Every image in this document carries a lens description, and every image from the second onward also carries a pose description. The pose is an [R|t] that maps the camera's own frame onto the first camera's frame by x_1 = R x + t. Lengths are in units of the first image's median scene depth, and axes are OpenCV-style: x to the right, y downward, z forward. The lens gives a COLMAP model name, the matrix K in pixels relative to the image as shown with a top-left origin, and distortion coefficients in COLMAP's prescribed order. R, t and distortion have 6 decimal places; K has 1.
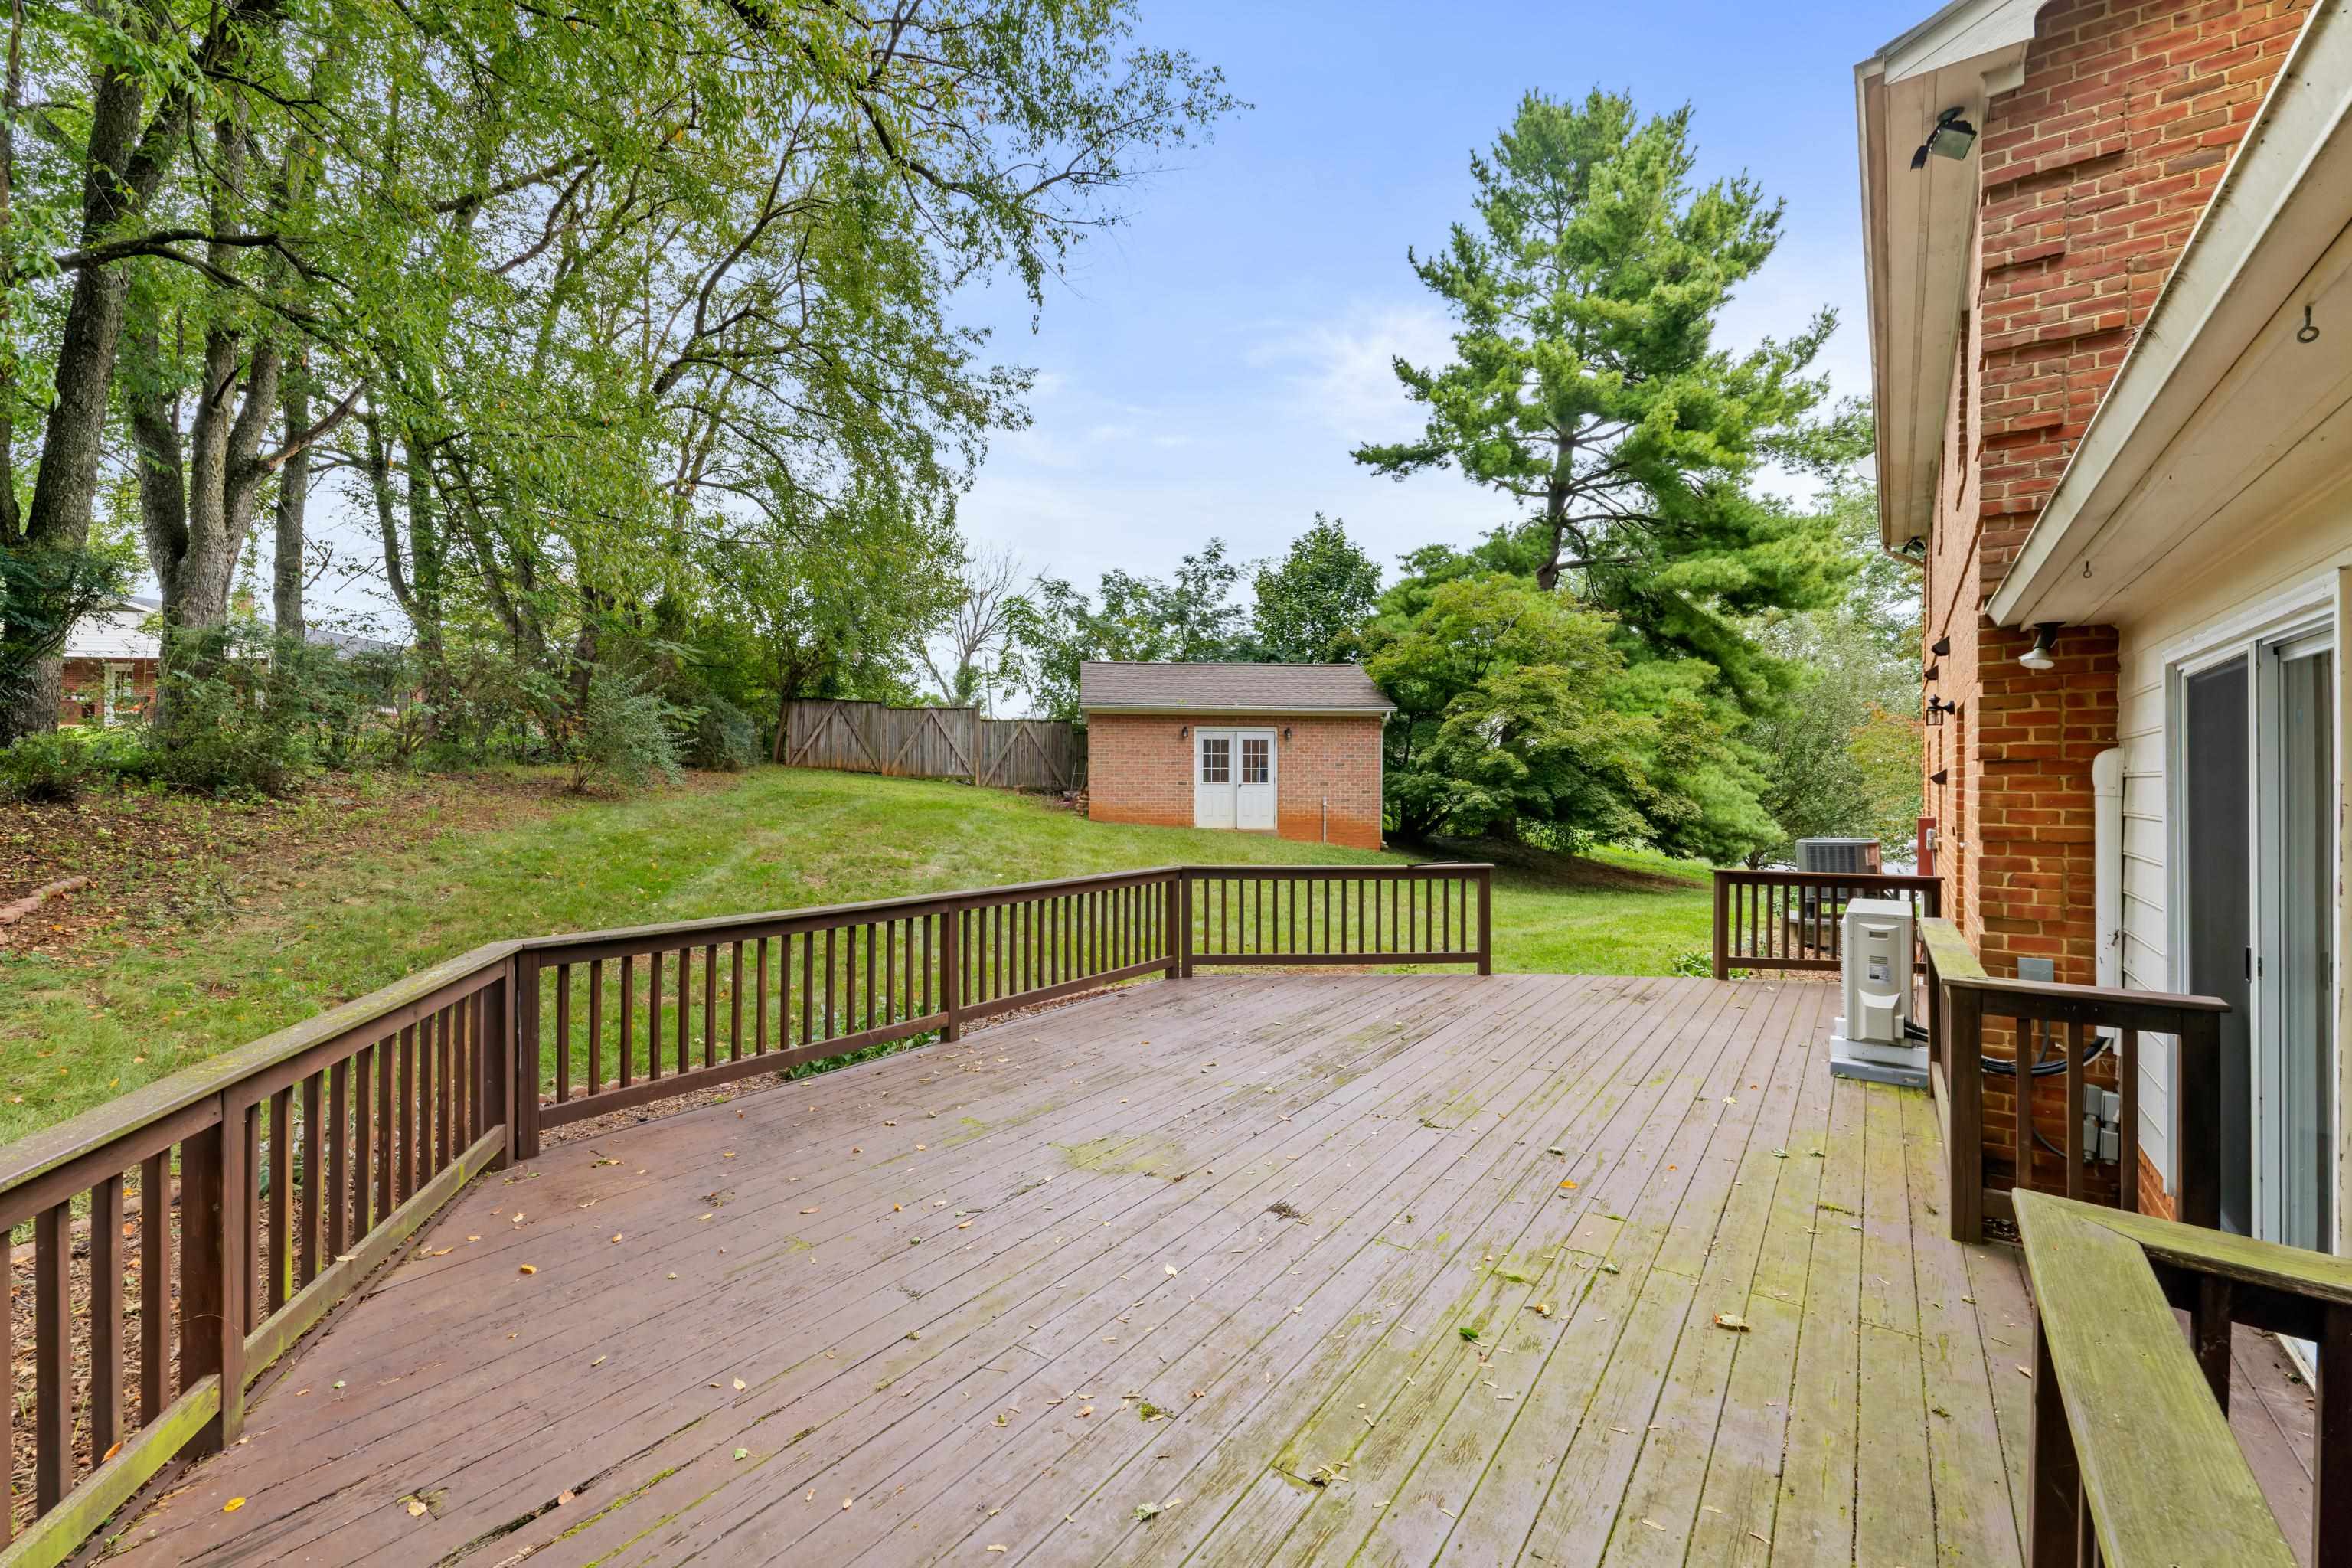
lens RADIAL K [[1000.6, 0, 1167.1], [0, 1000.6, 782.7], [0, 0, 1]] dist [0.004736, -0.000558]
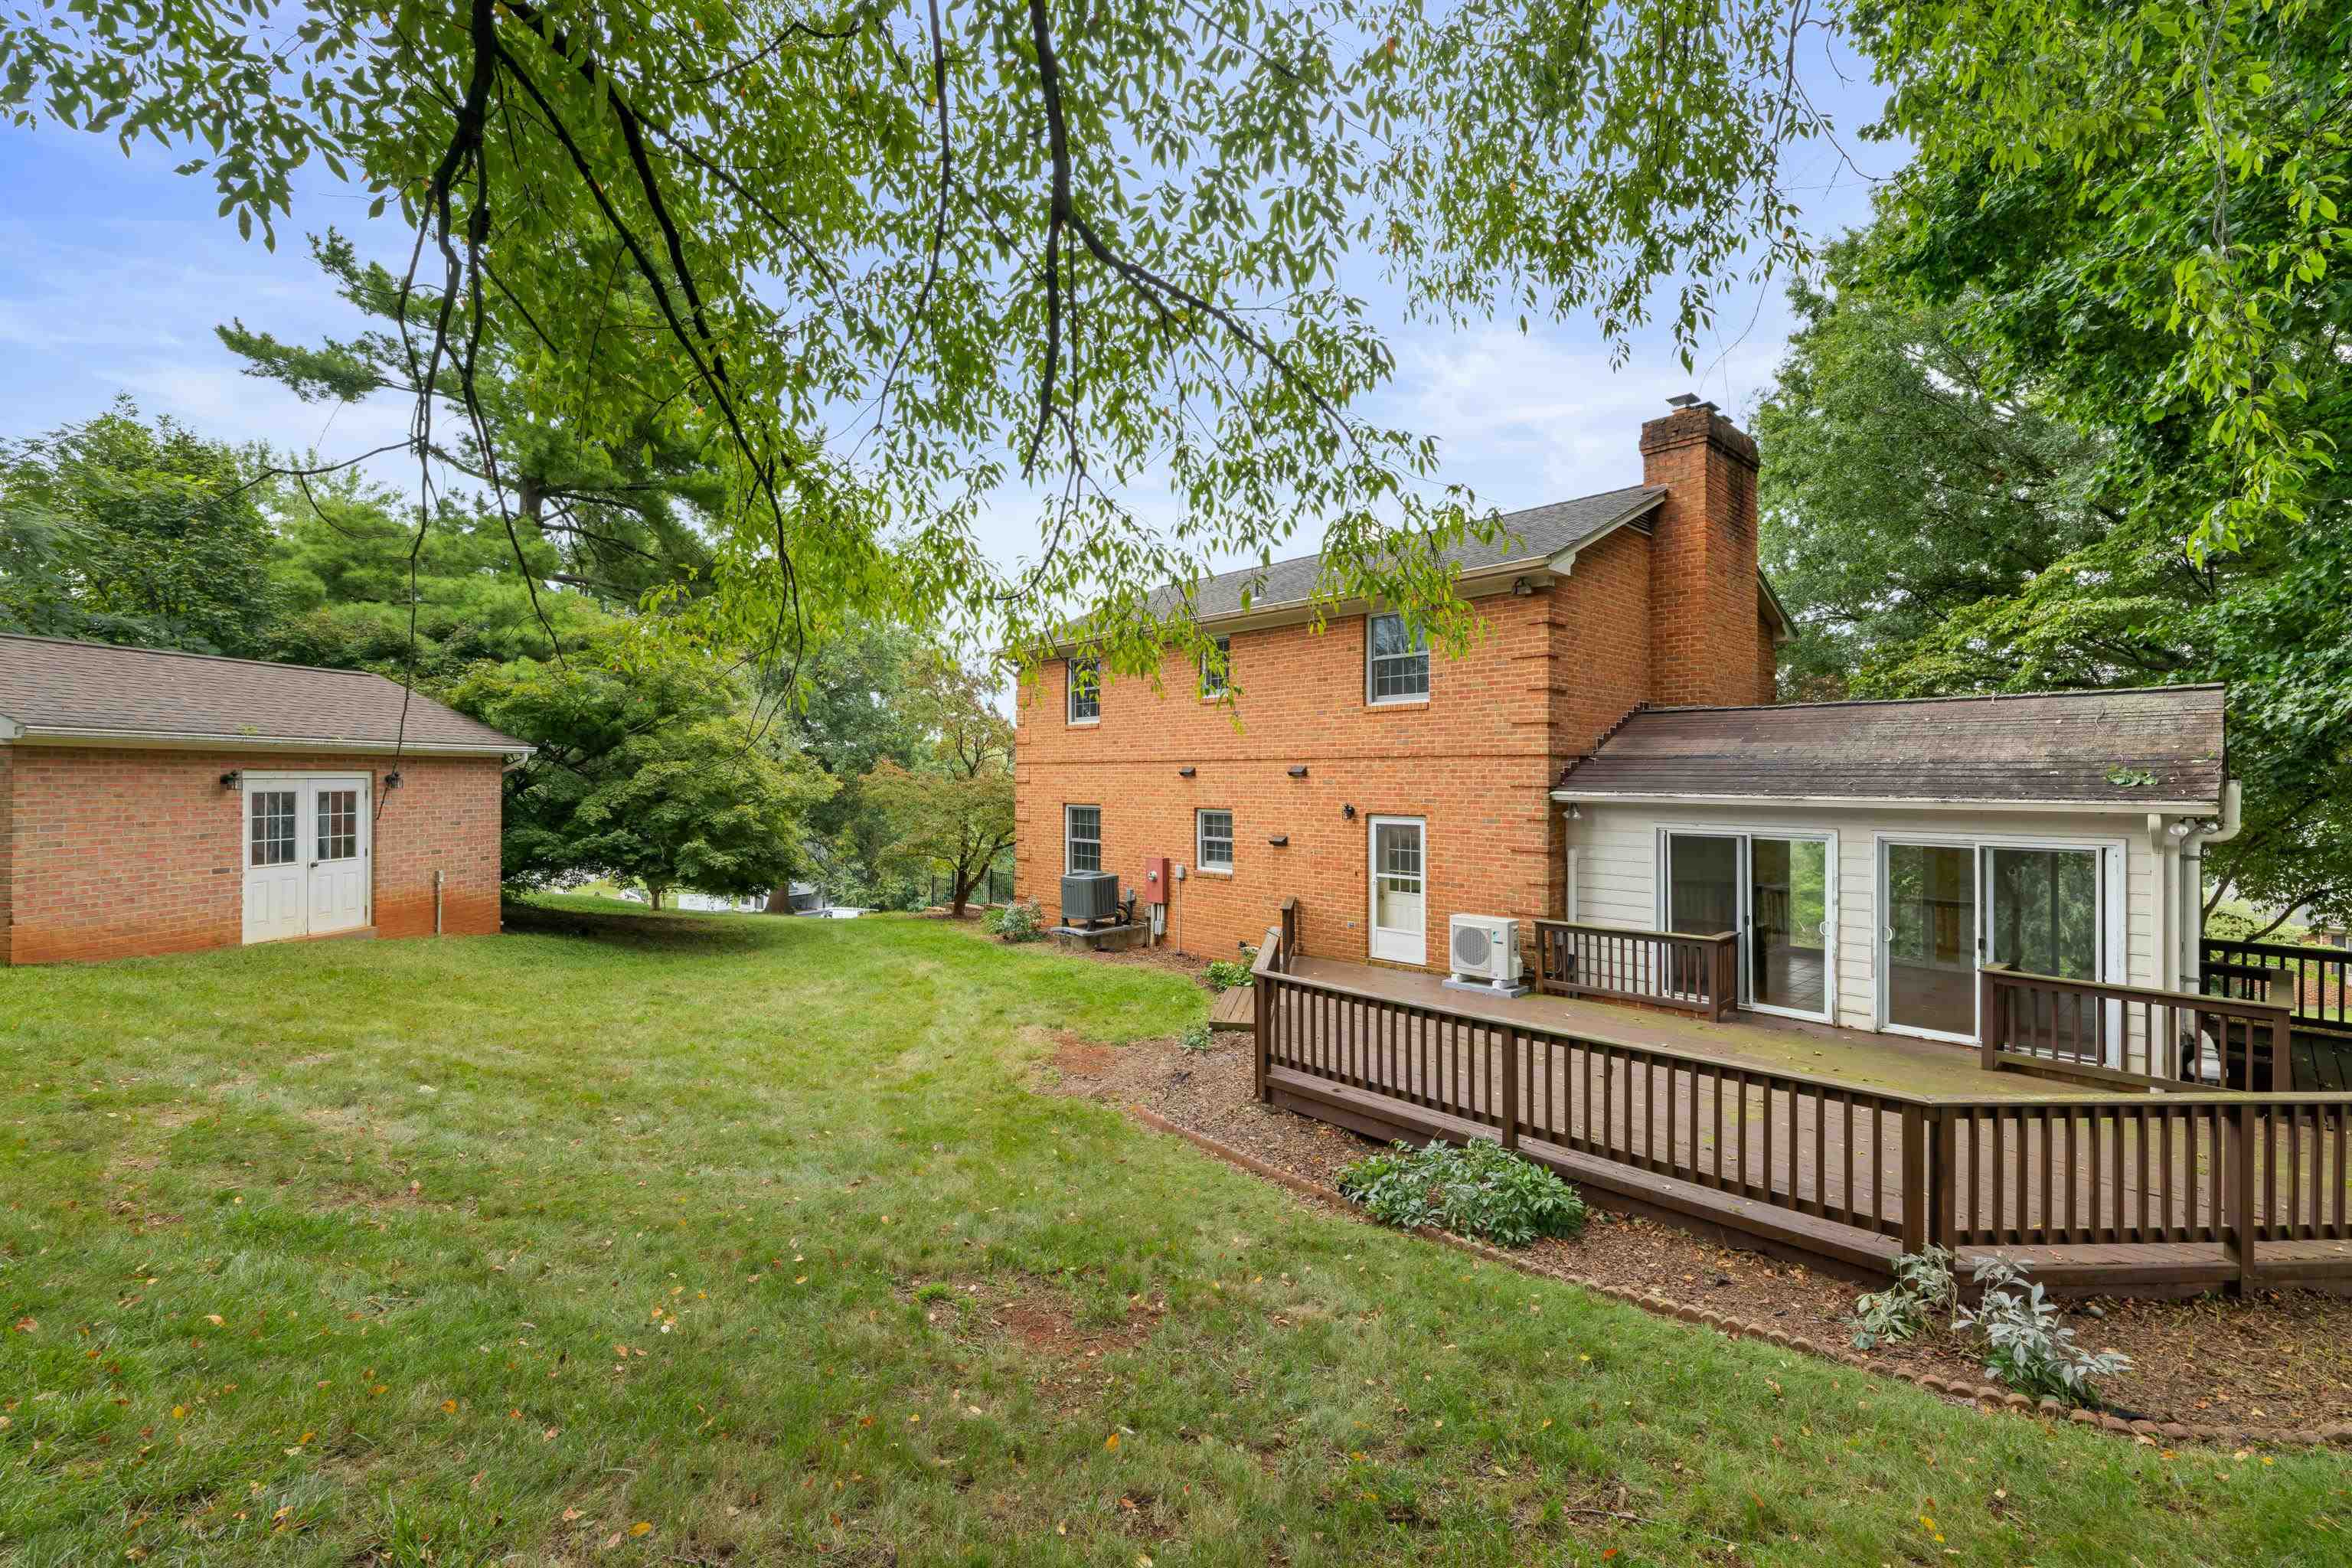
lens RADIAL K [[1000.6, 0, 1173.5], [0, 1000.6, 772.1], [0, 0, 1]] dist [0.004736, -0.000558]
pose [[0.188967, 0.002837, 0.981979, -0.450876], [0.000530, 0.999995, -0.002991, -0.054320], [-0.981983, 0.001086, 0.188965, 0.364762]]
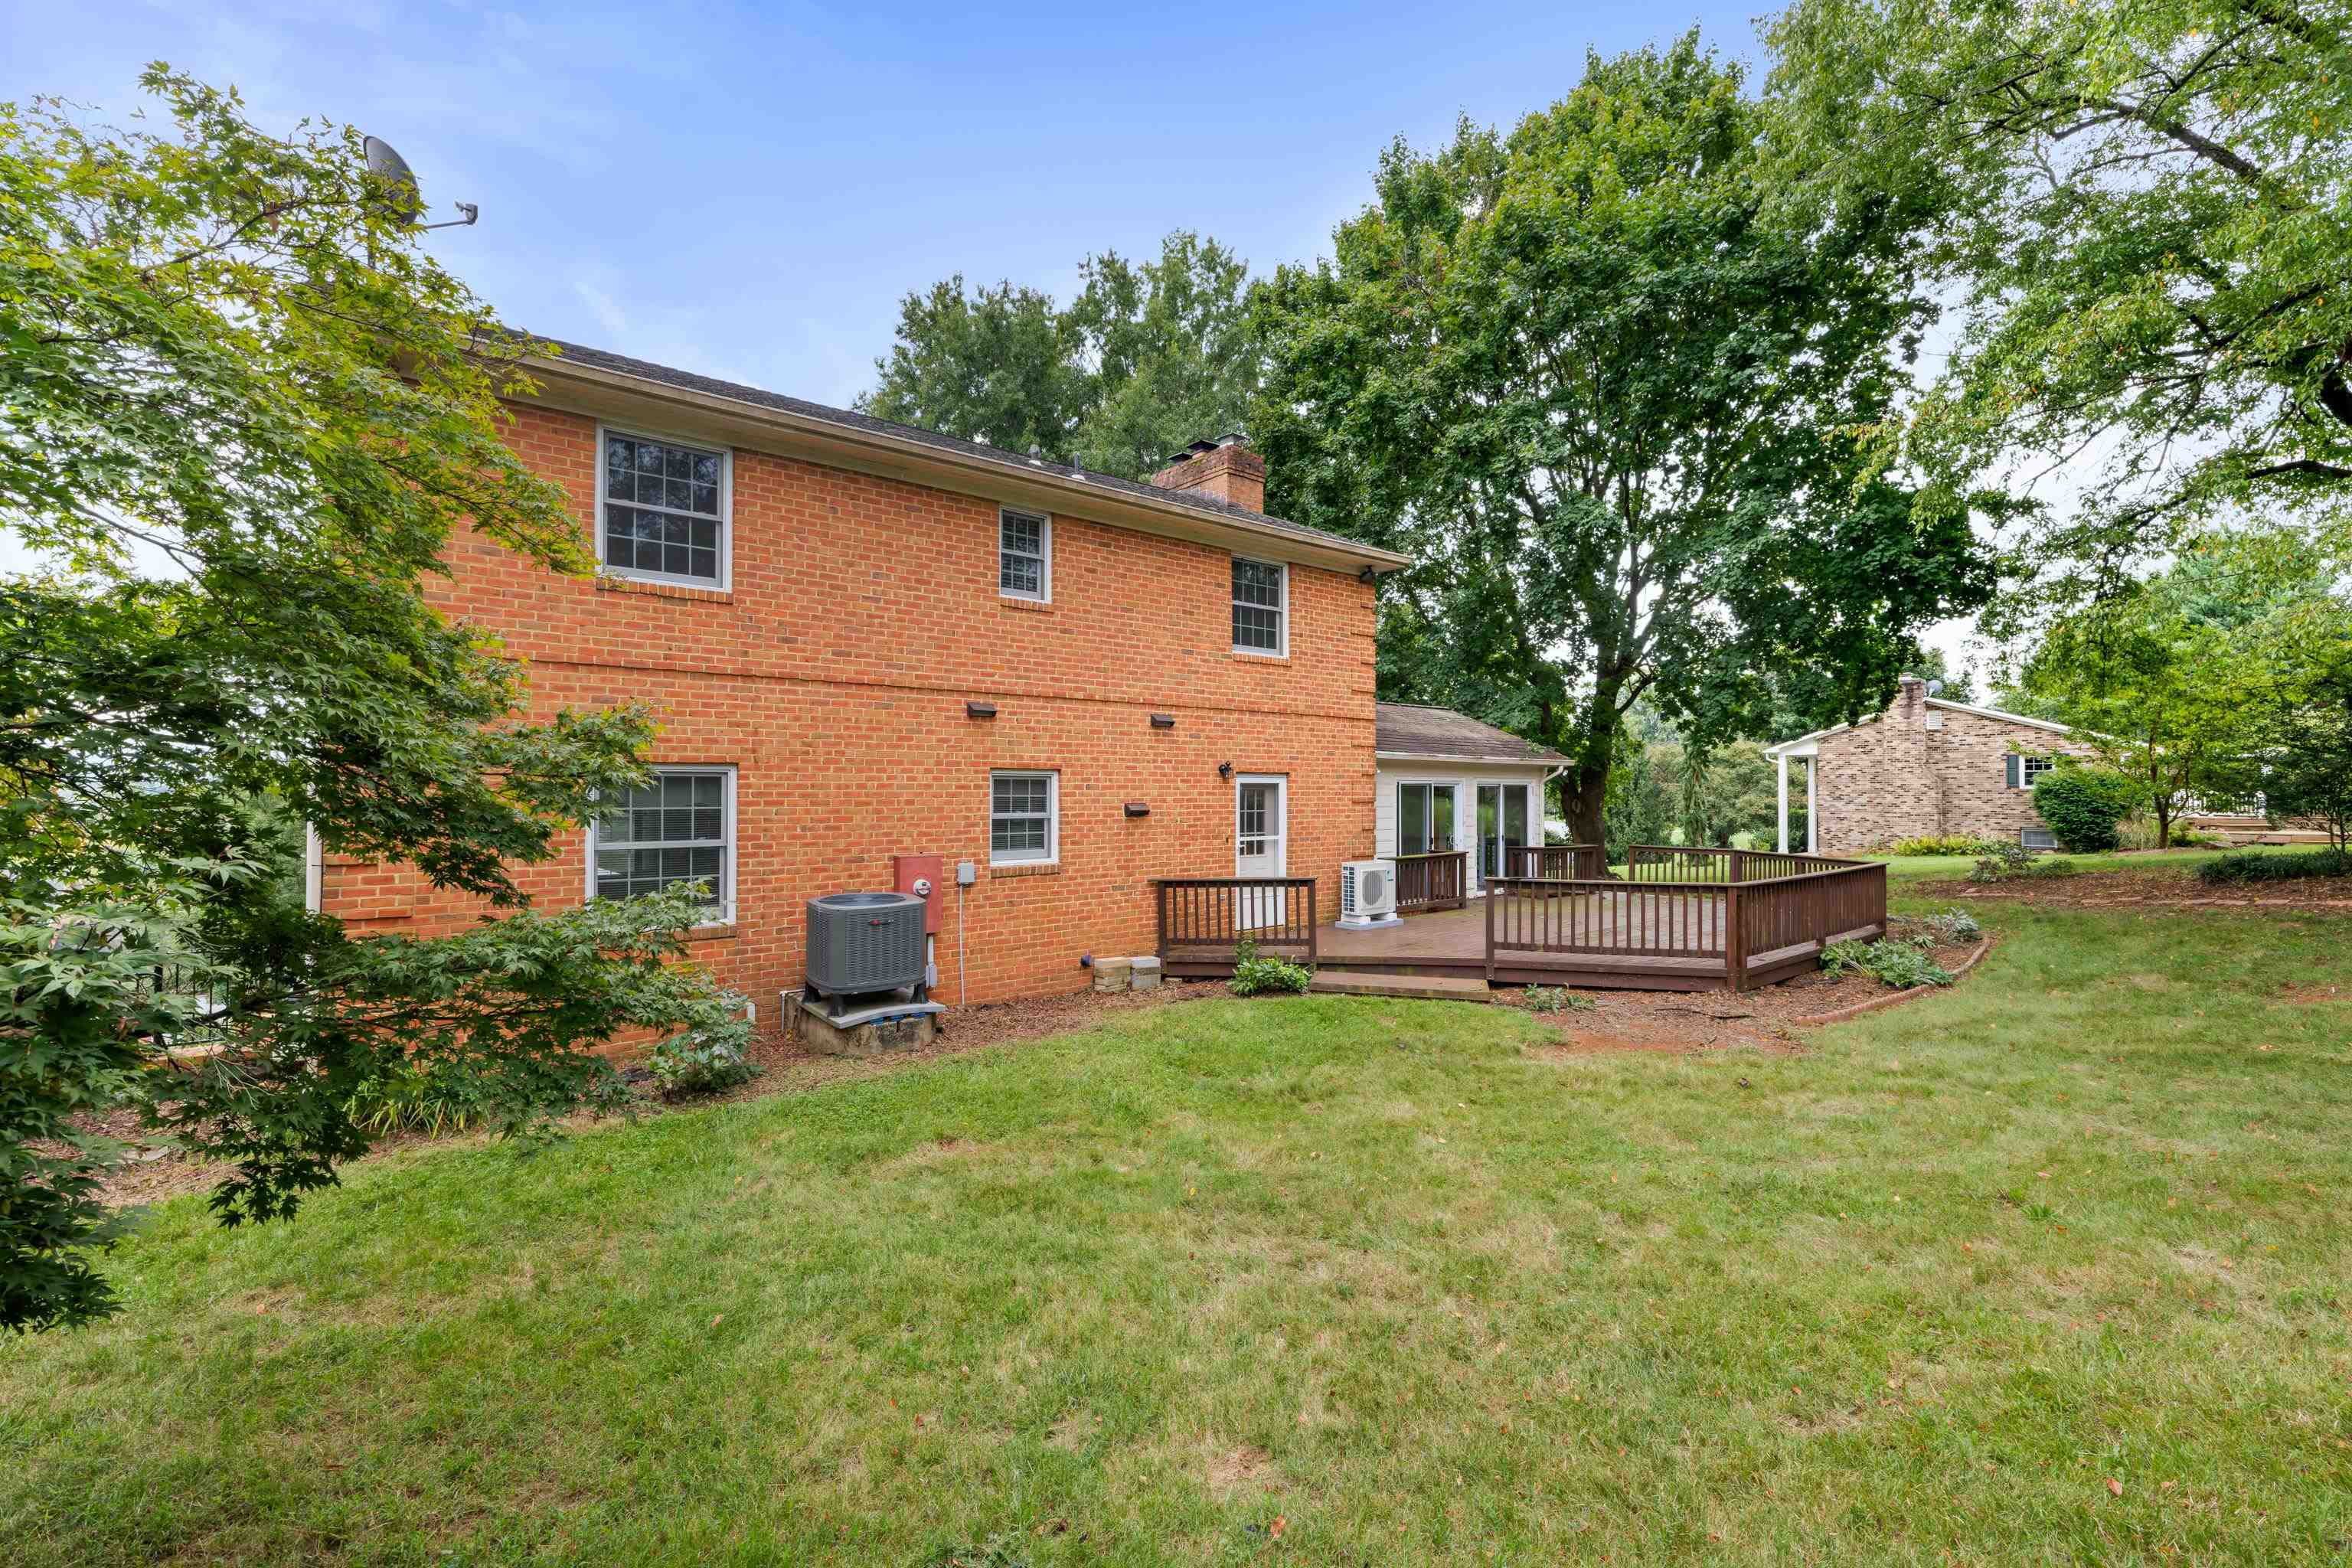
lens RADIAL K [[1000.6, 0, 1186.4], [0, 1000.6, 786.2], [0, 0, 1]] dist [0.004736, -0.000558]
pose [[-0.972041, -0.008174, 0.234669, 0.166212], [-0.007256, 0.999962, 0.004776, -0.019862], [-0.234699, 0.002940, -0.972064, 1.011060]]
